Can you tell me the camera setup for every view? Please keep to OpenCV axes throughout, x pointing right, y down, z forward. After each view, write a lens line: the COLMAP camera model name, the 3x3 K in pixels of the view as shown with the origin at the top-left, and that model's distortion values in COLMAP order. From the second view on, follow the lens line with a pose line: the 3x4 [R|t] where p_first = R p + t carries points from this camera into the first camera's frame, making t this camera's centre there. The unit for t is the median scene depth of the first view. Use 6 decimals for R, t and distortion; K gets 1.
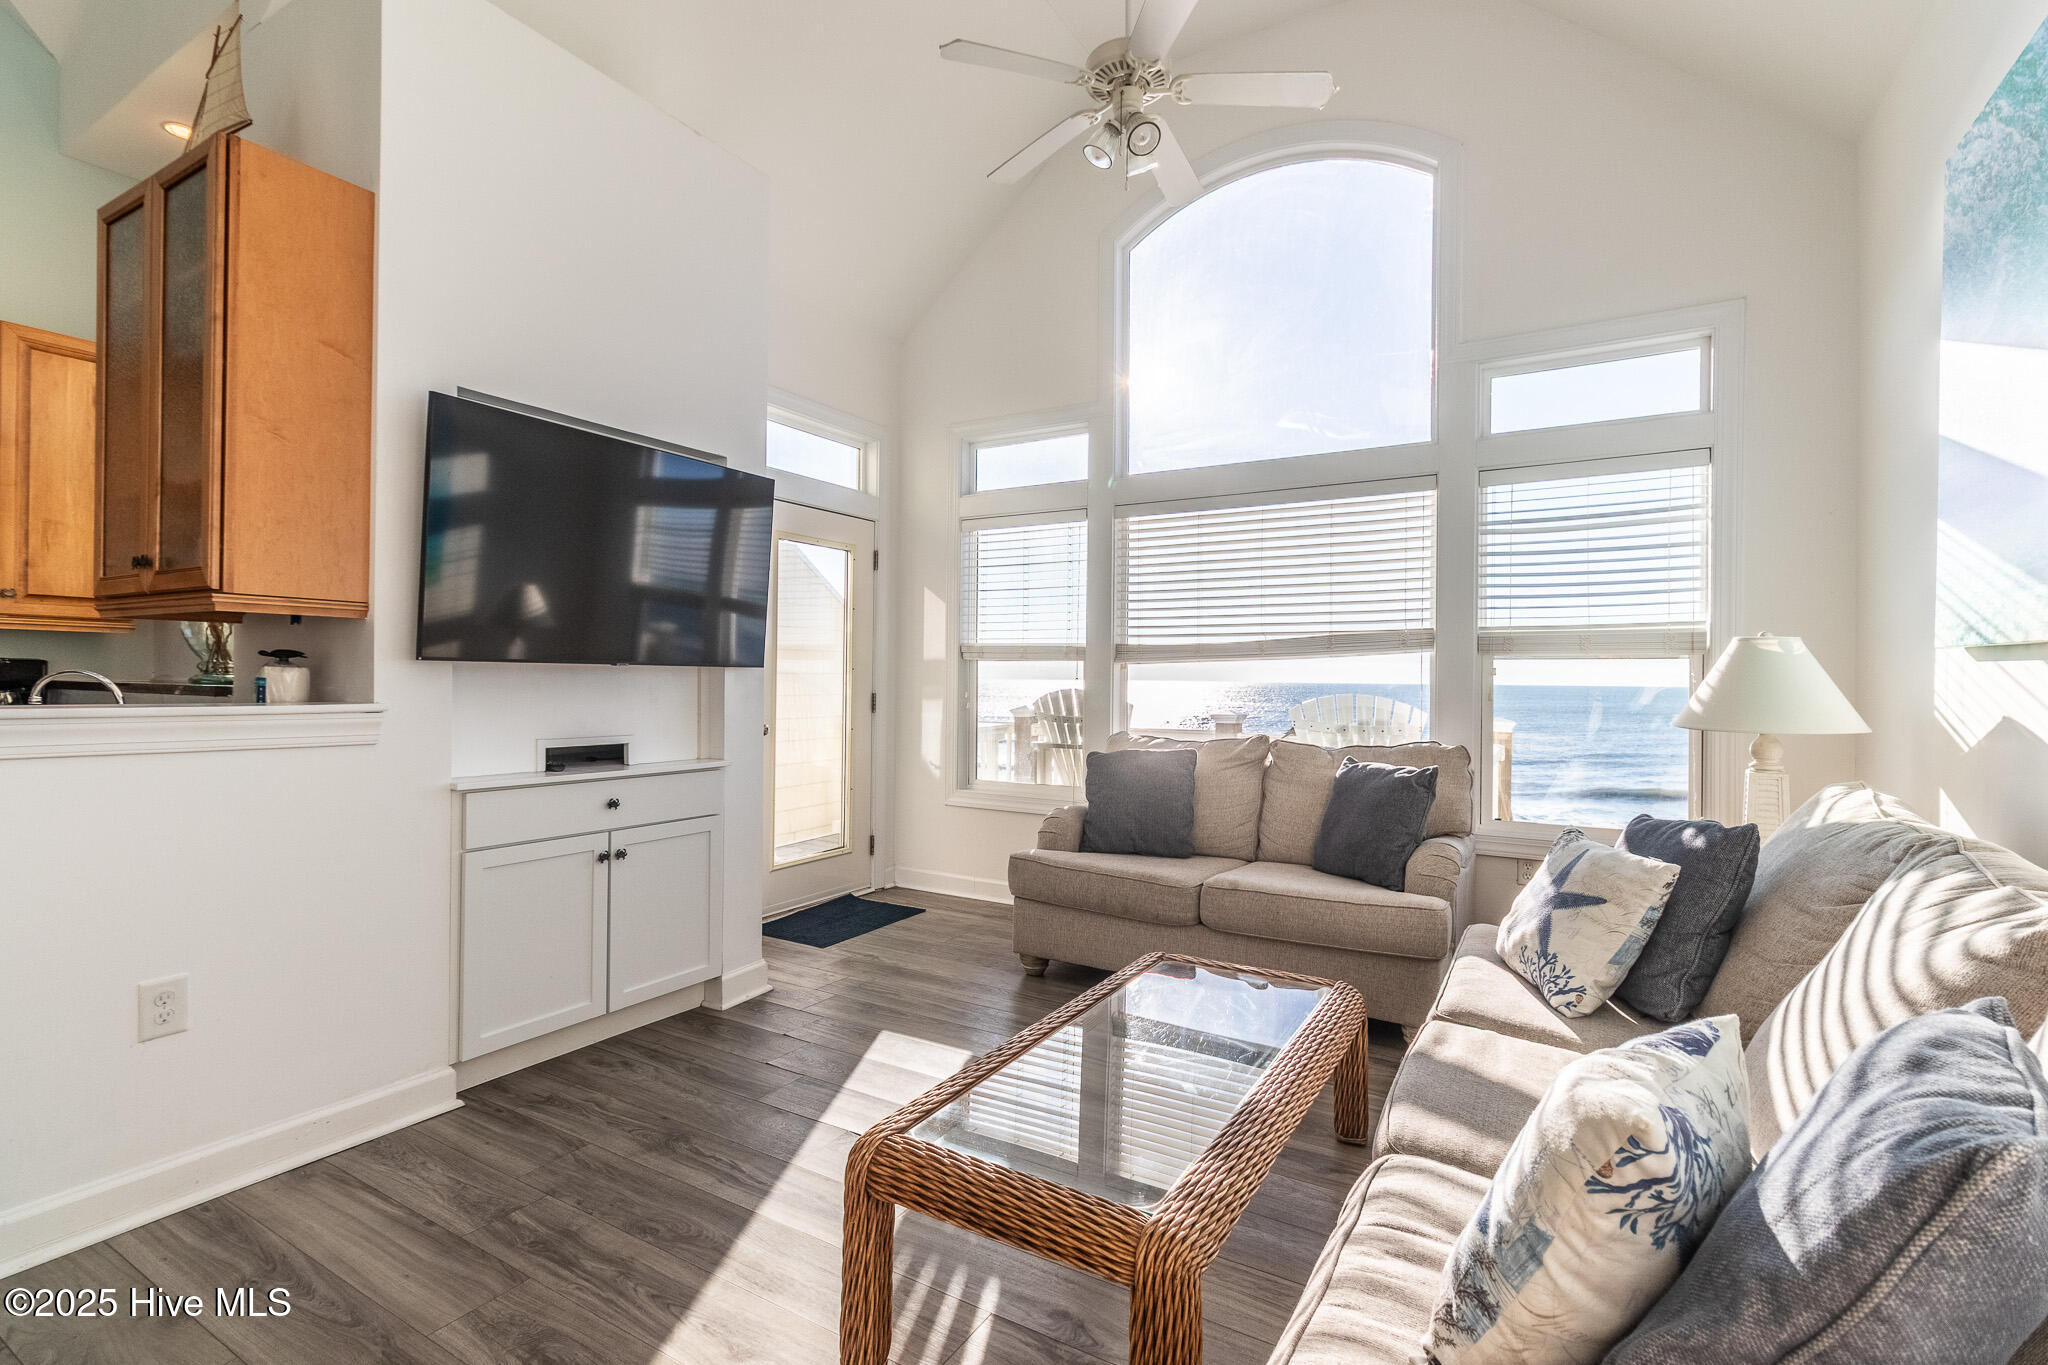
lens RADIAL K [[946.3, 0, 1014.7], [0, 946.3, 675.0], [0, 0, 1]] dist [0.001985, 0.000832]
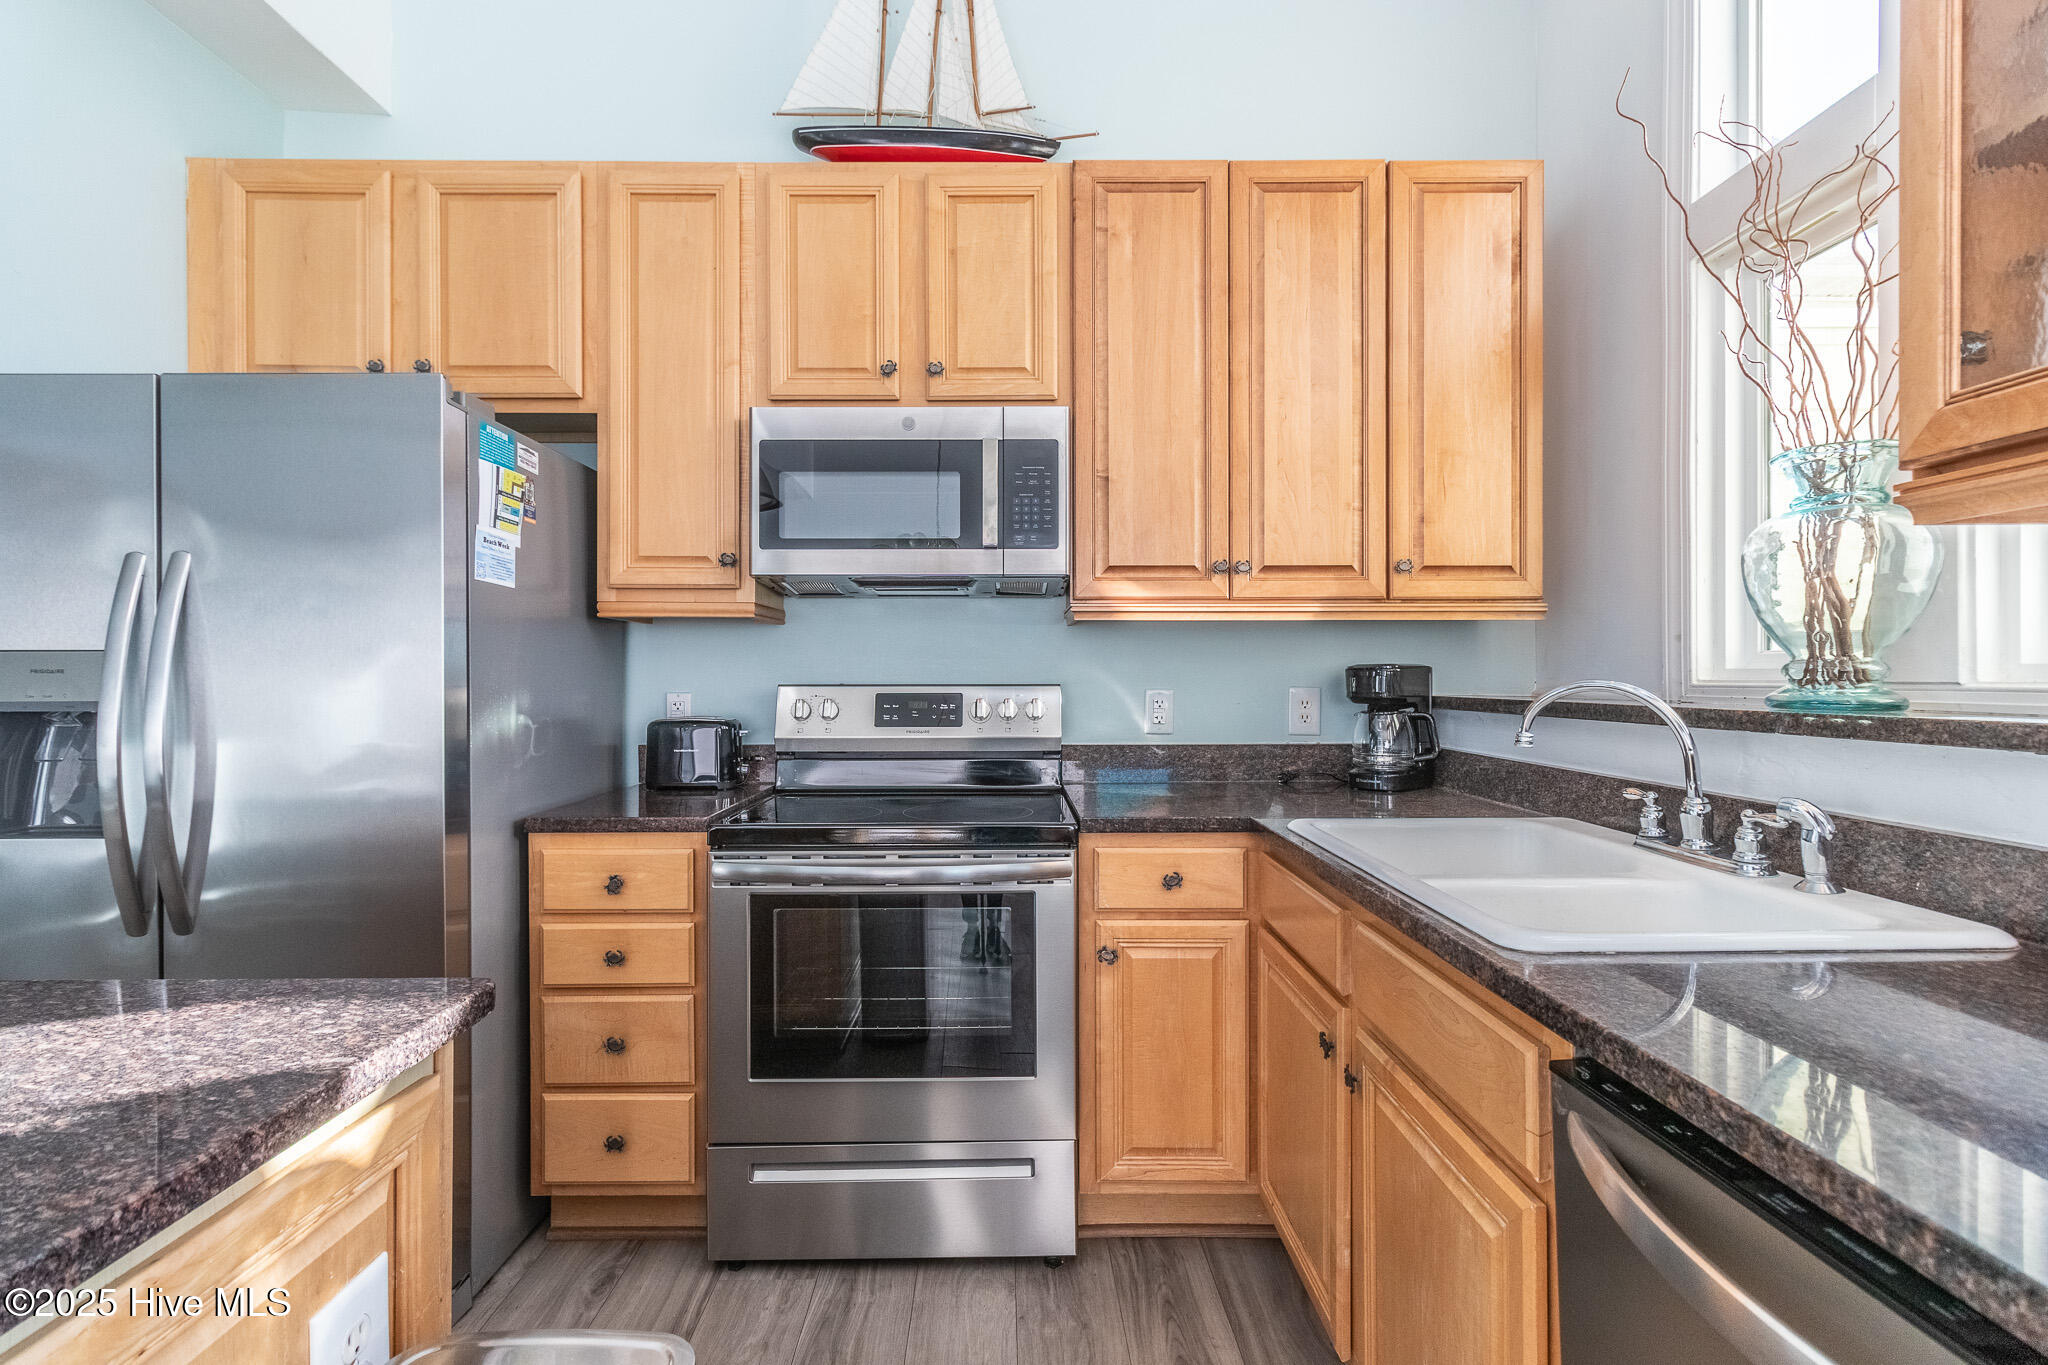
lens RADIAL K [[946.3, 0, 1012.0], [0, 946.3, 677.2], [0, 0, 1]] dist [0.001985, 0.000832]
pose [[0.517668, -0.013090, -0.855482, -0.621607], [0.004725, 0.999911, -0.012441, -0.001256], [0.855569, 0.002399, 0.517684, 0.413596]]
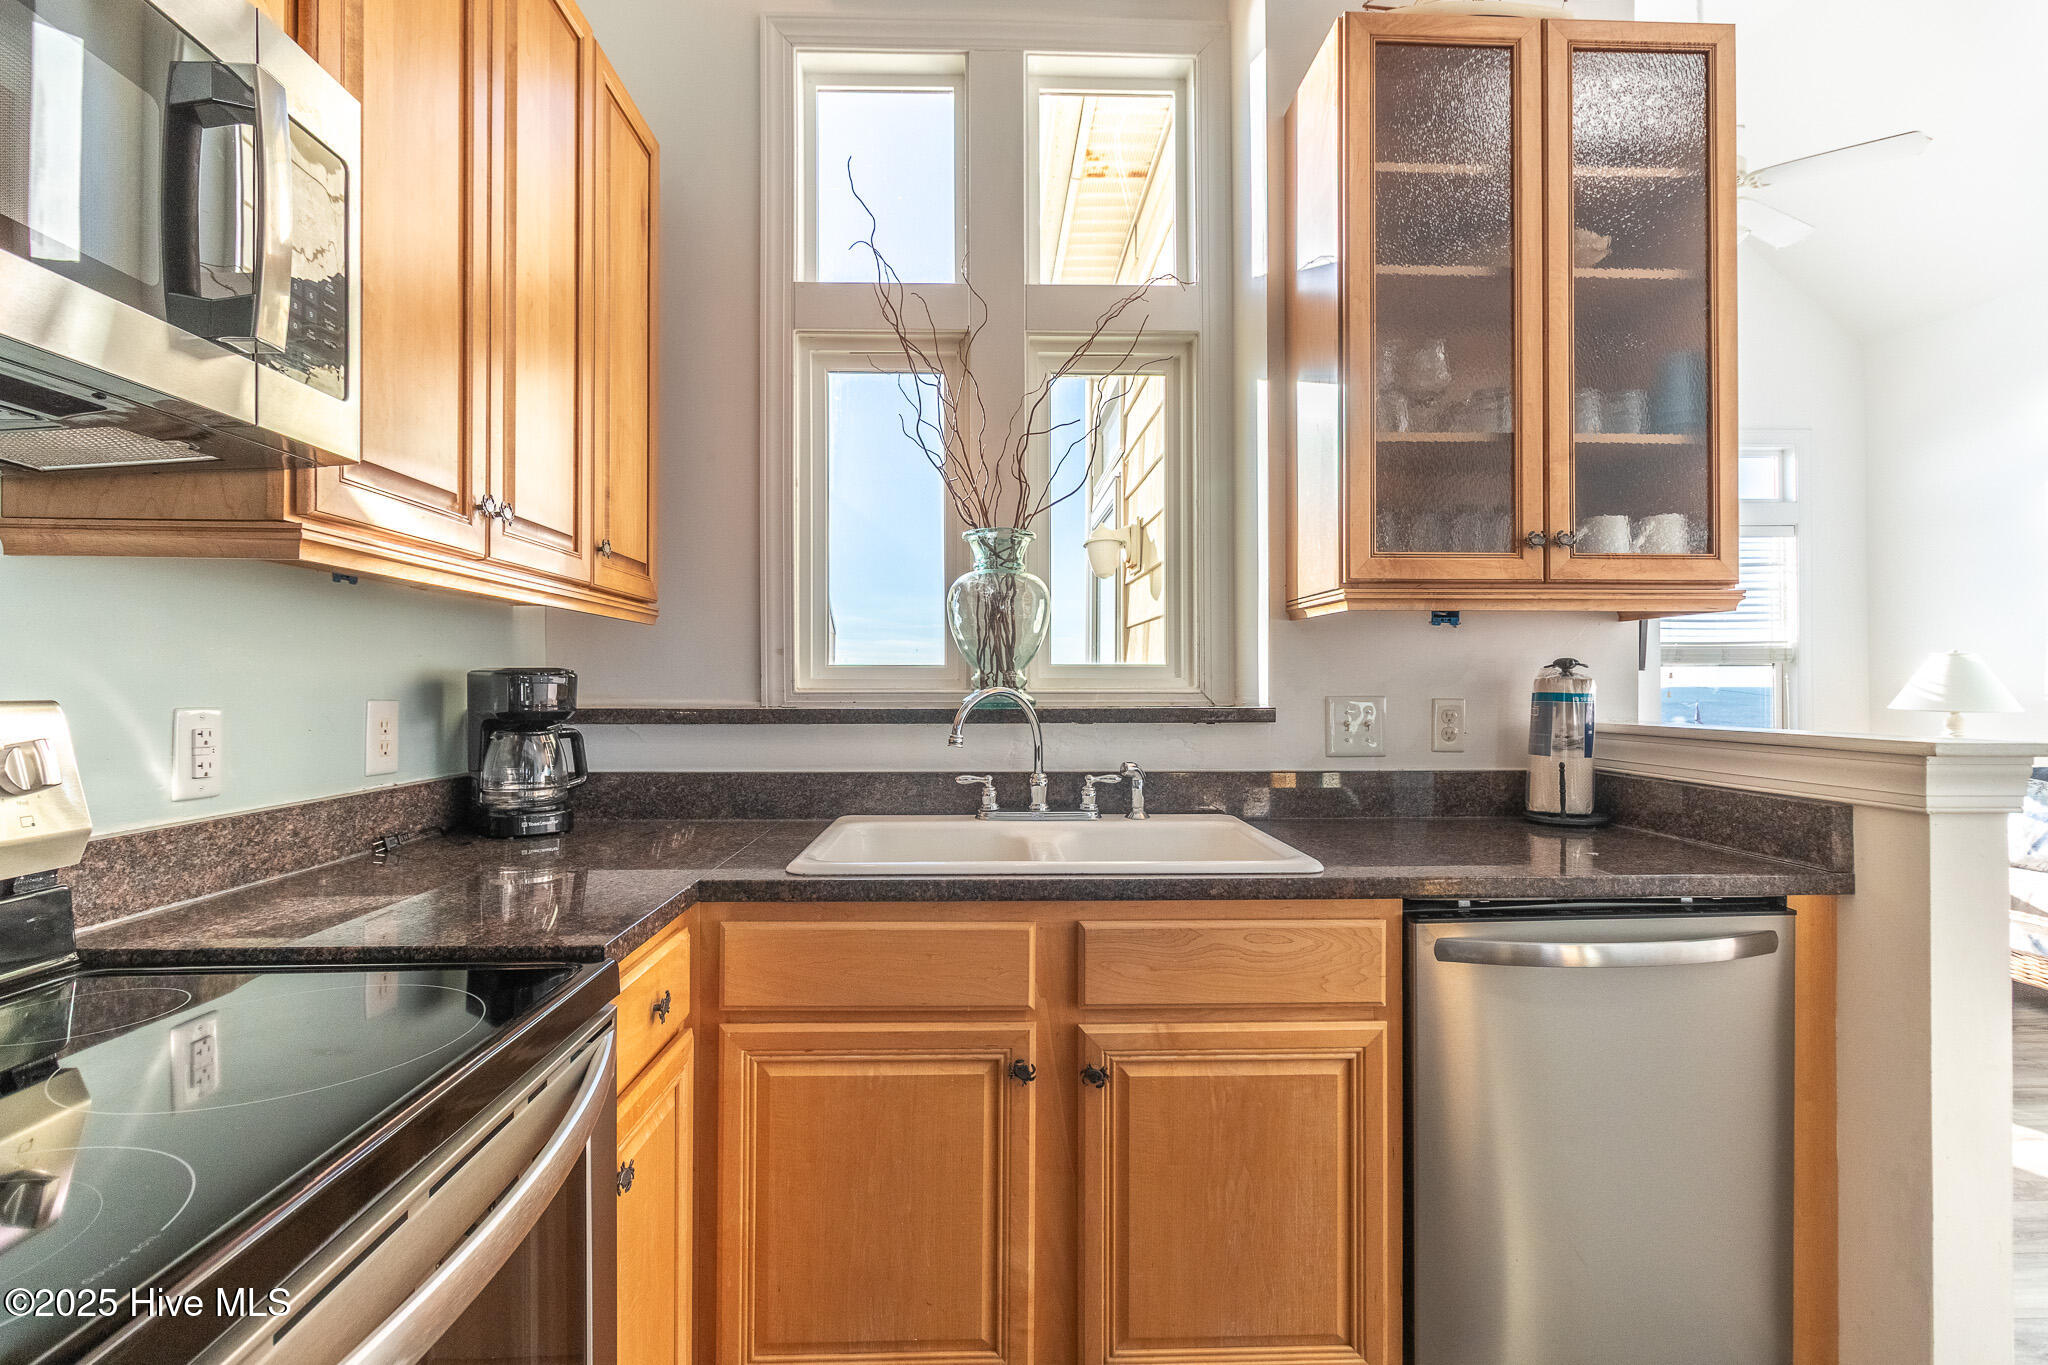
lens RADIAL K [[946.3, 0, 1011.2], [0, 946.3, 681.4], [0, 0, 1]] dist [0.001985, 0.000832]
pose [[0.840126, -0.009541, 0.542307, -1.126069], [0.011031, 0.999939, 0.000504, -0.007801], [-0.542279, 0.005558, 0.840180, 0.416152]]
